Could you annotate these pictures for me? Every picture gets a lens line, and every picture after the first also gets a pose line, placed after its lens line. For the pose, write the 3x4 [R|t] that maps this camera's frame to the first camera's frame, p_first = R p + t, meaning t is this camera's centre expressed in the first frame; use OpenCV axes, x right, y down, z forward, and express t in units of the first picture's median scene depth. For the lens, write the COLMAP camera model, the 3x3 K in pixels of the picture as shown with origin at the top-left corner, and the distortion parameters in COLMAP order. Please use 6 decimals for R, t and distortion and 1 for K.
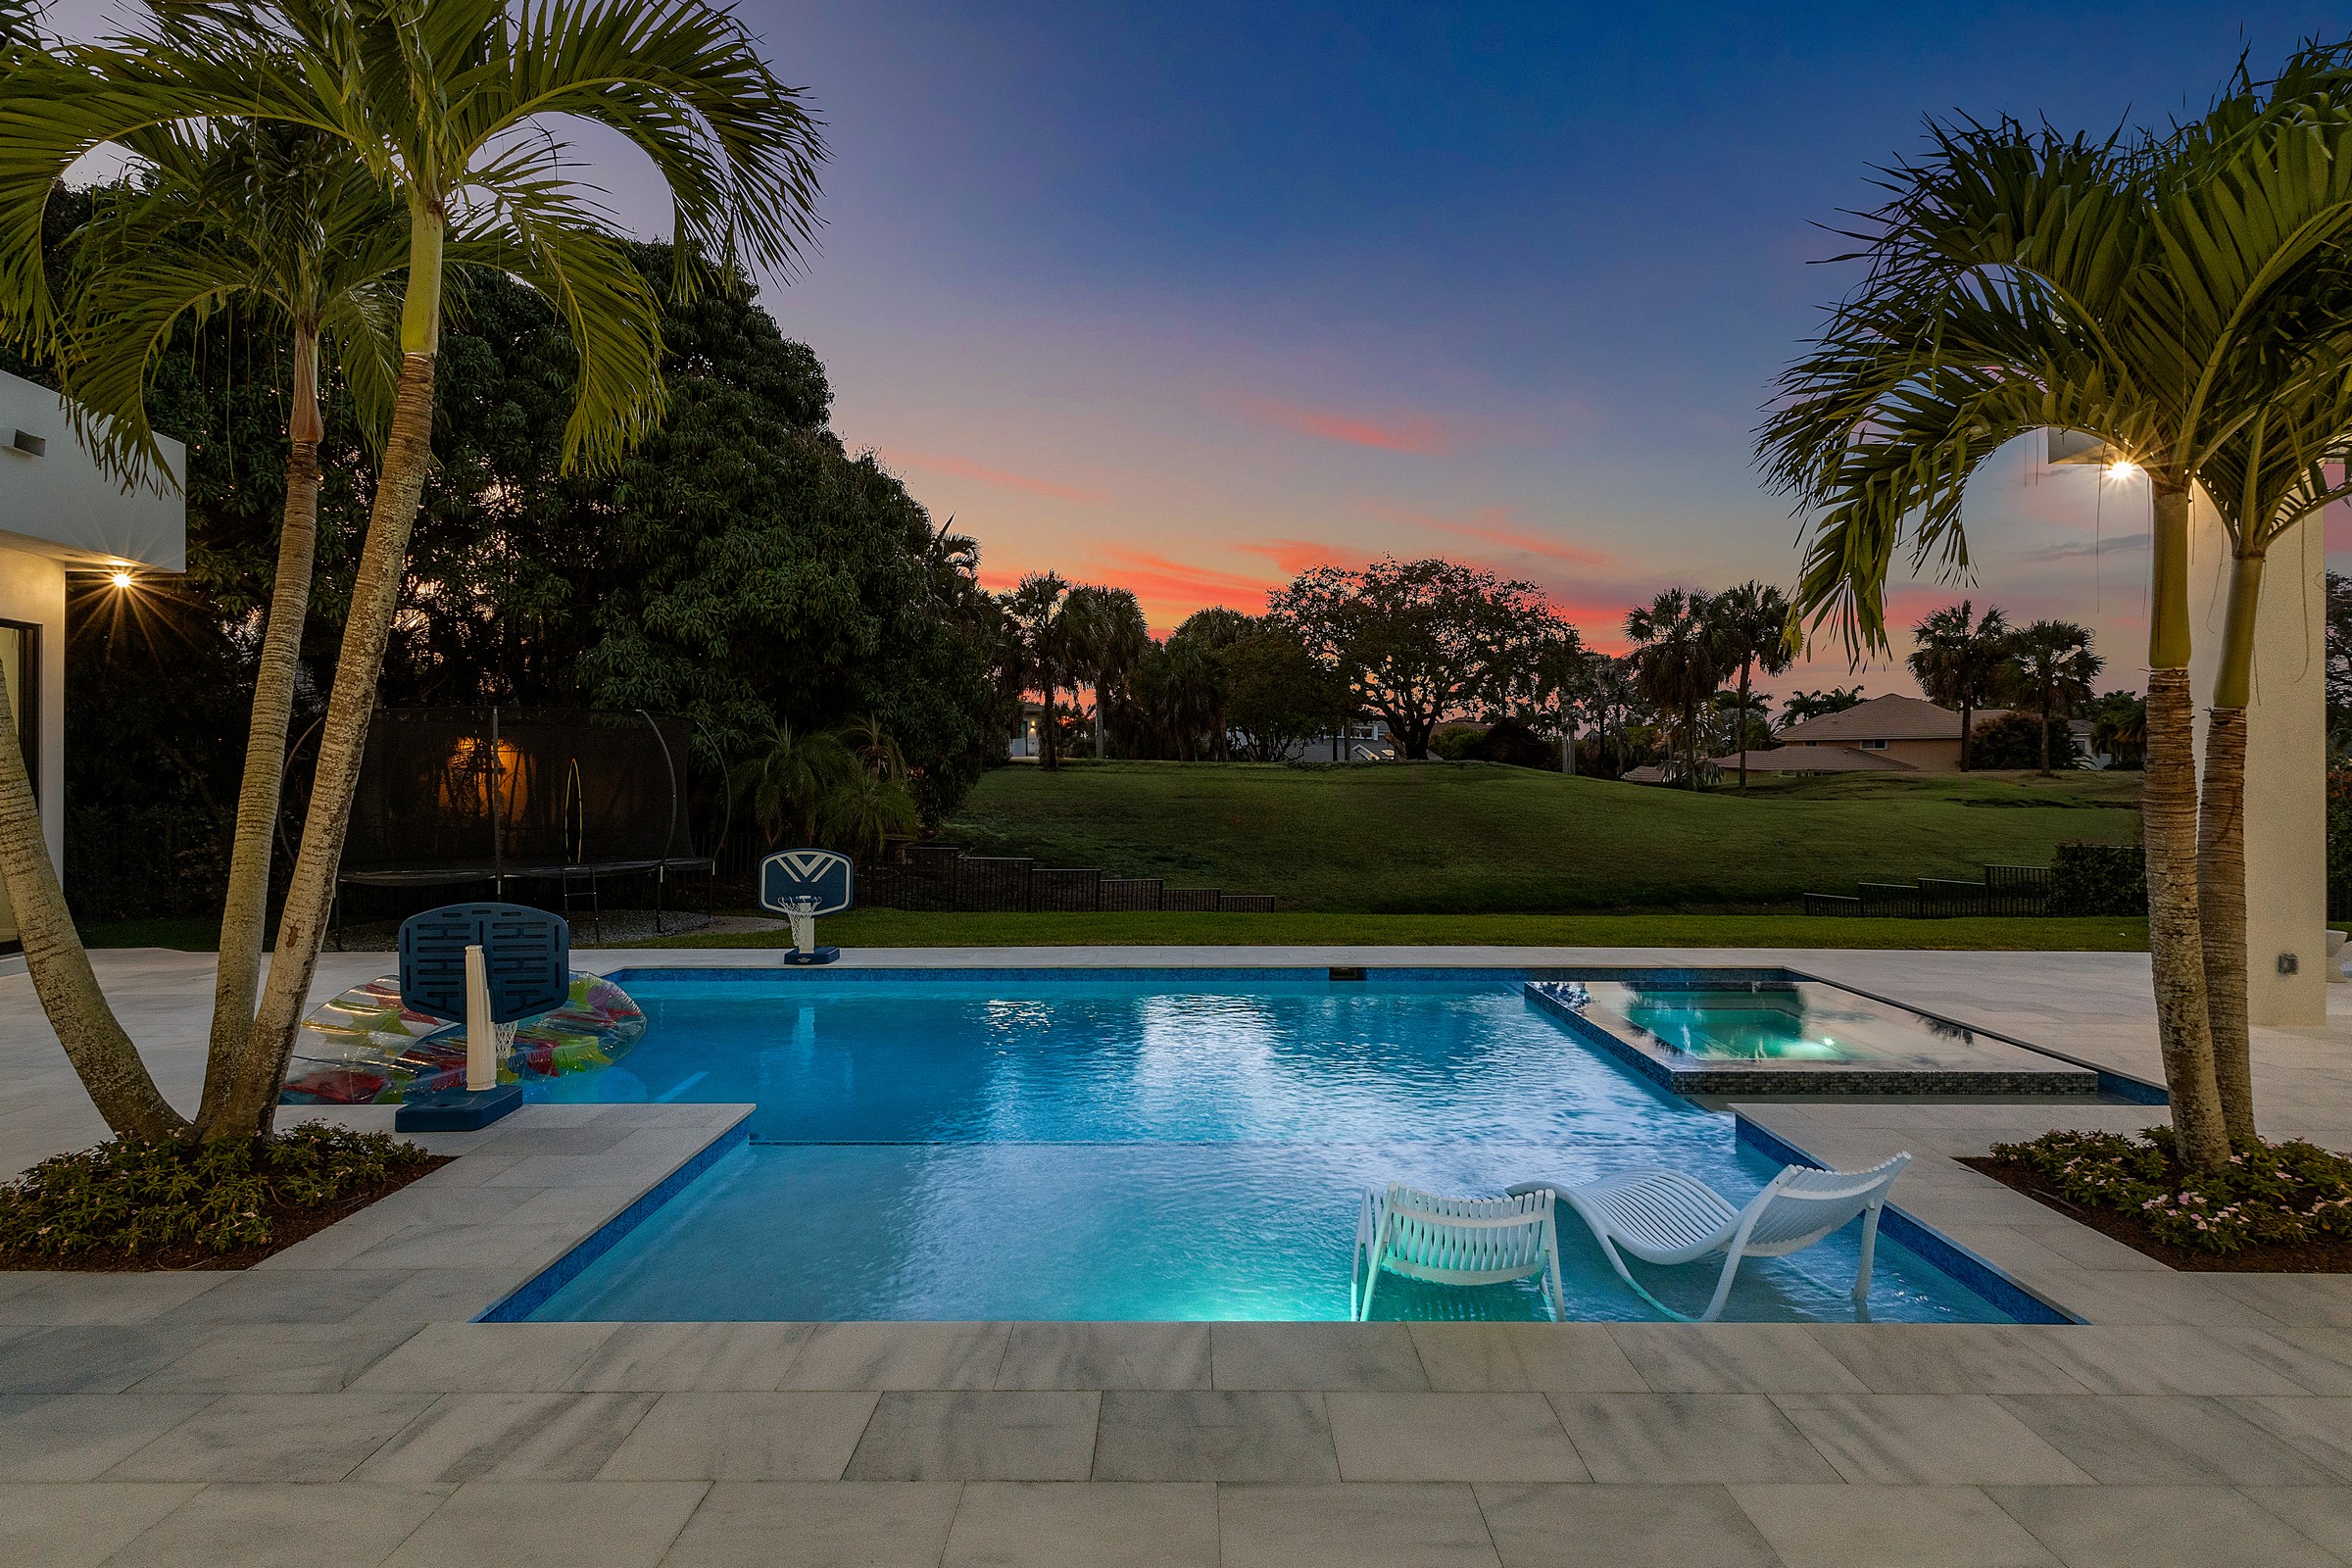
lens RADIAL K [[1178.7, 0, 1168.1], [0, 1178.7, 791.6], [0, 0, 1]] dist [0.000059, 0.000405]
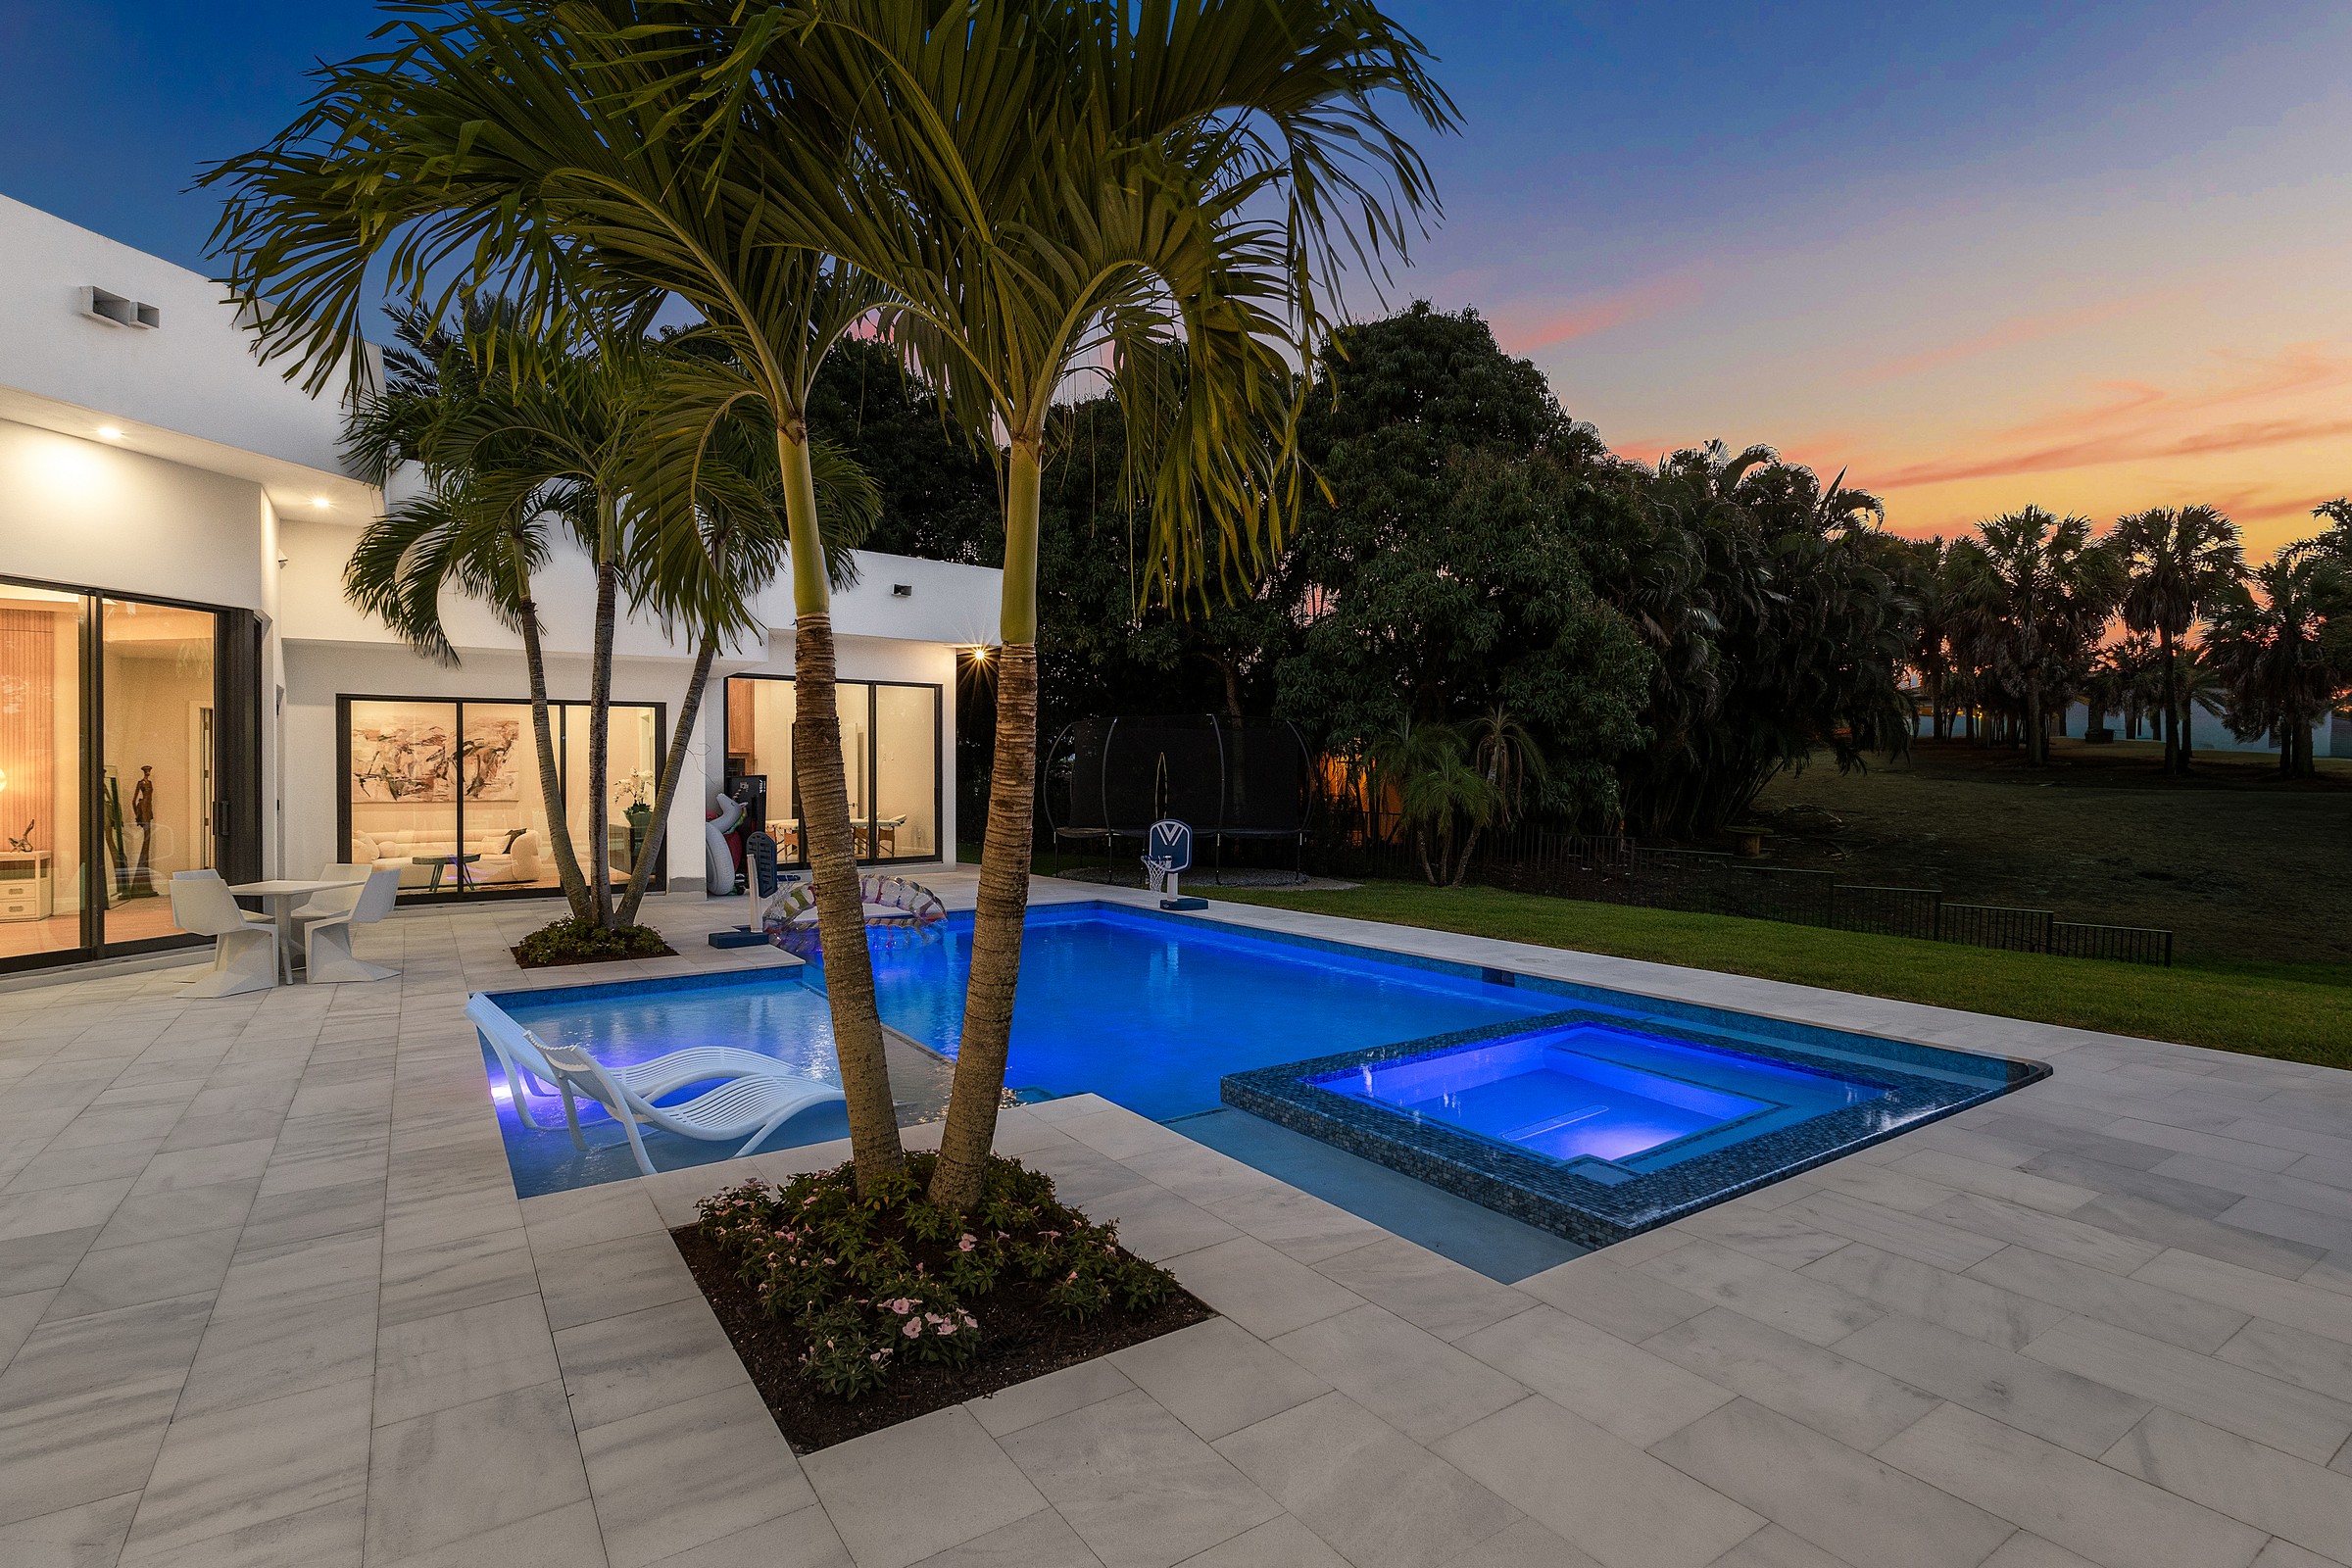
lens RADIAL K [[1178.7, 0, 1212.6], [0, 1178.7, 772.6], [0, 0, 1]] dist [0.000059, 0.000405]
pose [[0.561131, -0.004257, -0.827716, 0.770578], [-0.005771, 0.999942, -0.009055, 0.009064], [0.827707, 0.009858, 0.561074, 0.321799]]
